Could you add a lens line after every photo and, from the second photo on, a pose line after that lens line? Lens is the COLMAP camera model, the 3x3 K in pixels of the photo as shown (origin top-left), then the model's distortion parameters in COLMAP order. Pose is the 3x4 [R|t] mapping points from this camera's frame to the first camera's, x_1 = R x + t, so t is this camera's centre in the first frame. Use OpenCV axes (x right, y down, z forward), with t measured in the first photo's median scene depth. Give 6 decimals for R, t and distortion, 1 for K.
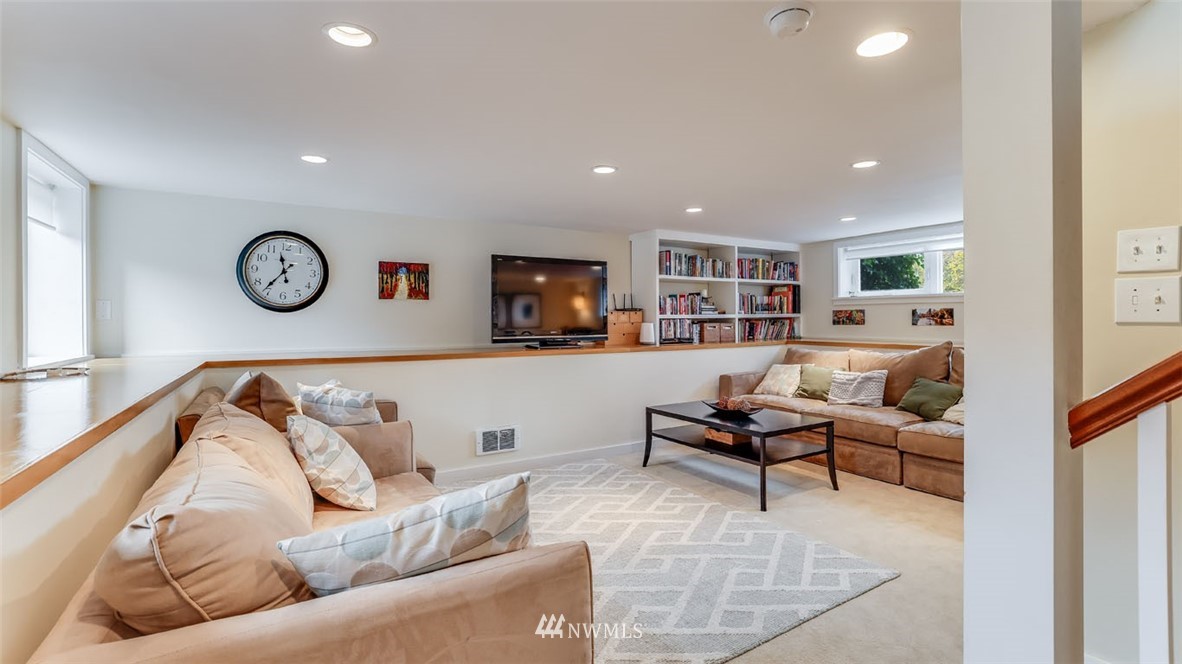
lens RADIAL K [[533.4, 0, 588.4], [0, 533.4, 323.8], [0, 0, 1]] dist [-0.004100, 0.000089]
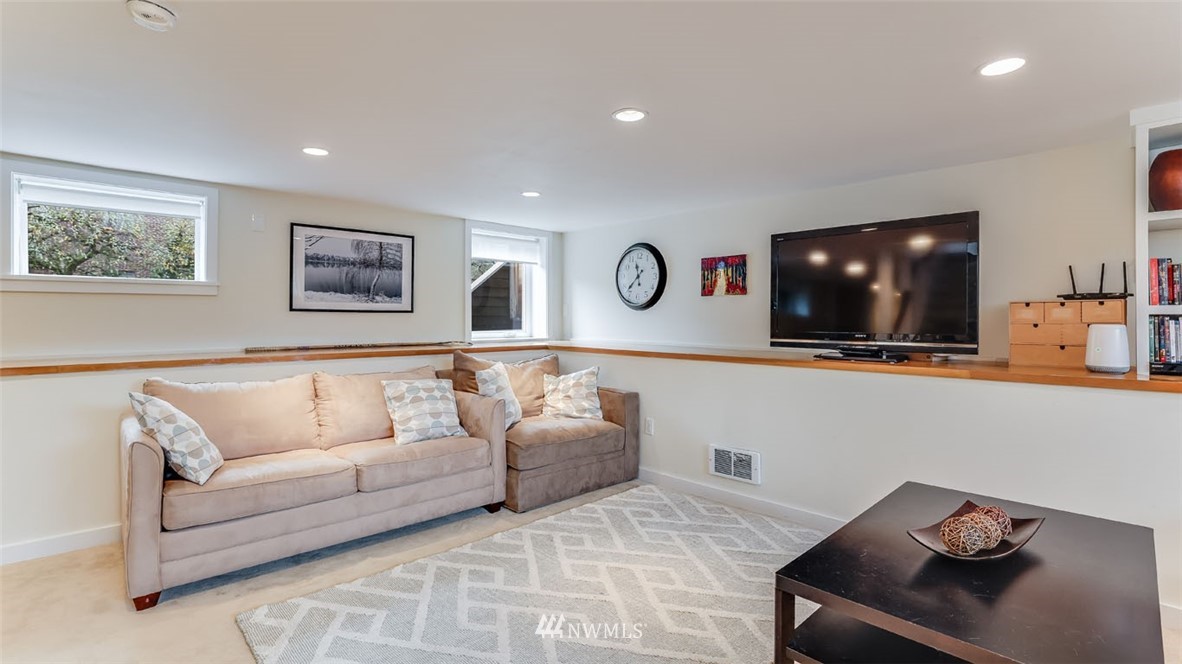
lens RADIAL K [[533.4, 0, 588.0], [0, 533.4, 326.3], [0, 0, 1]] dist [-0.004100, 0.000089]
pose [[0.228896, 0.018202, -0.973281, 0.533919], [-0.010508, 0.999813, 0.016227, -0.003350], [0.973394, 0.006513, 0.229045, 0.554605]]
